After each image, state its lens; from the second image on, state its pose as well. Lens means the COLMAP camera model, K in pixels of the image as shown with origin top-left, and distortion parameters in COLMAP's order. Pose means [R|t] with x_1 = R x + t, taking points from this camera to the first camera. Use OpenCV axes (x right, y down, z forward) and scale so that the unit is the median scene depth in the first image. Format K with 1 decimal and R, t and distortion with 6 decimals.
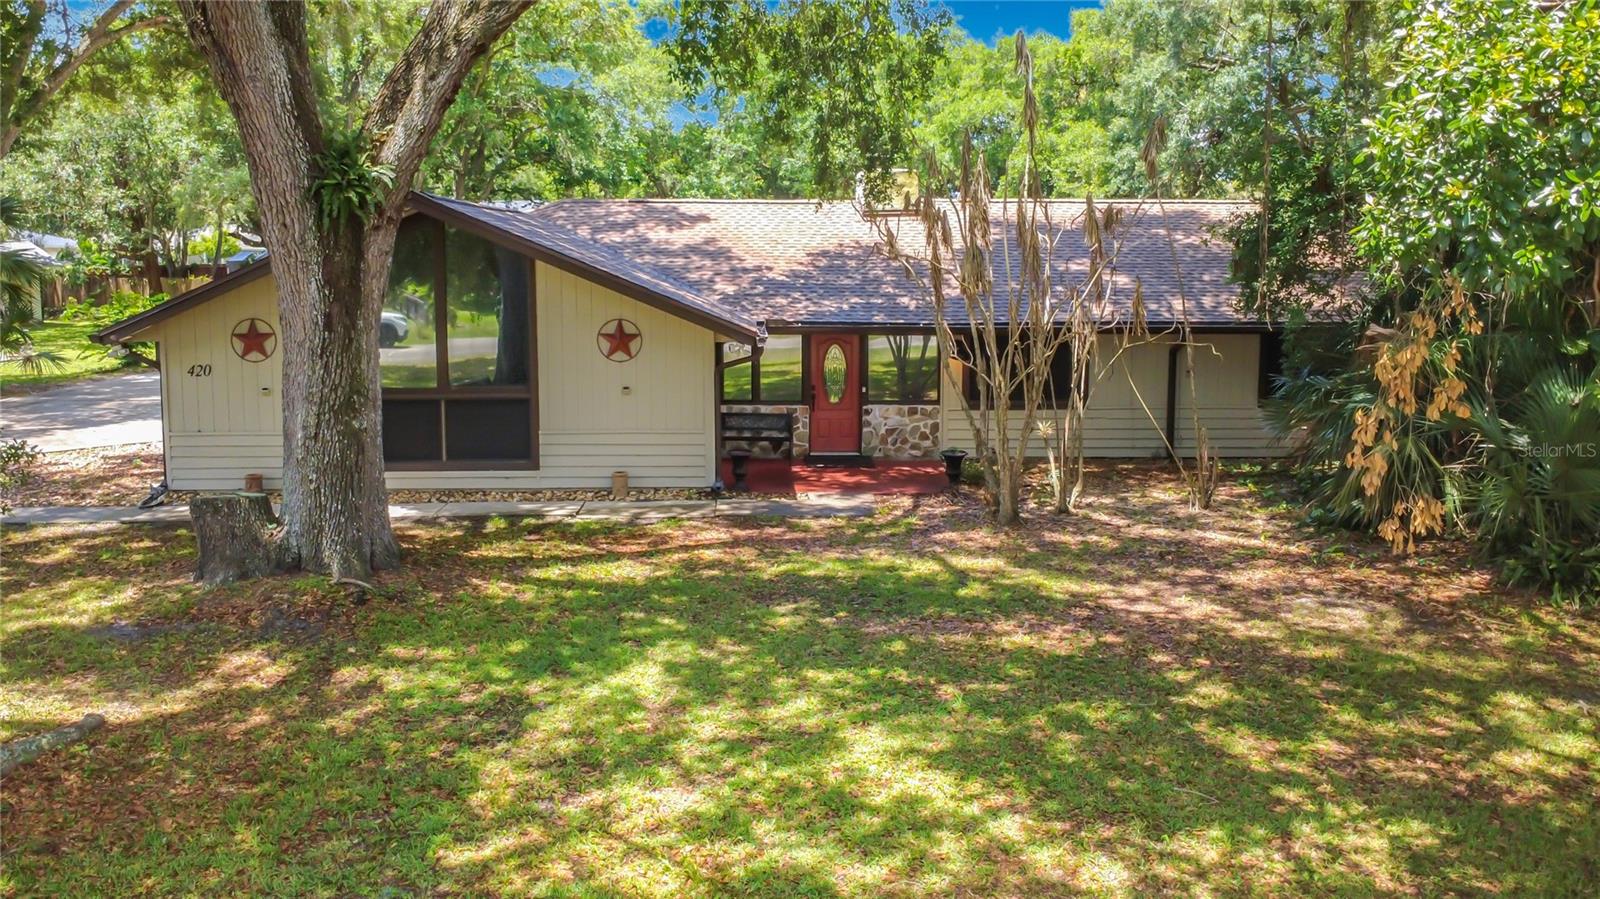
lens RADIAL K [[1161.8, 0, 789.7], [0, 1161.8, 414.3], [0, 0, 1]] dist [-0.018796, 0.012707]
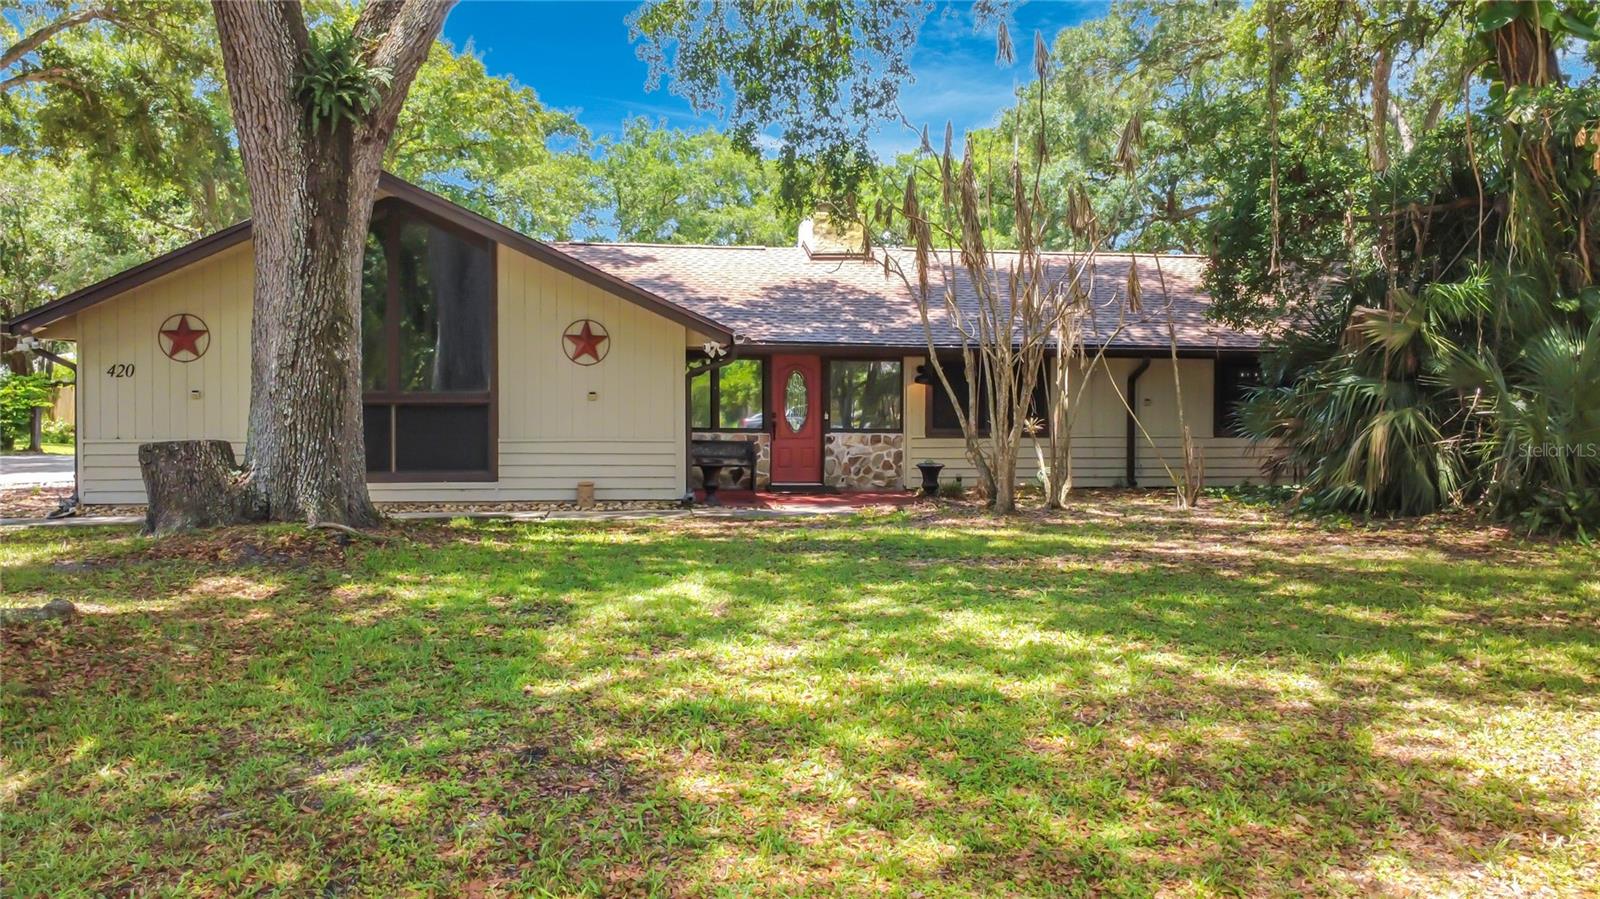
lens RADIAL K [[1161.8, 0, 799.5], [0, 1161.8, 450.4], [0, 0, 1]] dist [-0.018796, 0.012707]
pose [[0.995069, -0.004956, 0.099063, -0.066412], [0.012492, 0.997060, -0.075596, 0.096602], [-0.098397, 0.076460, 0.992206, 0.047292]]
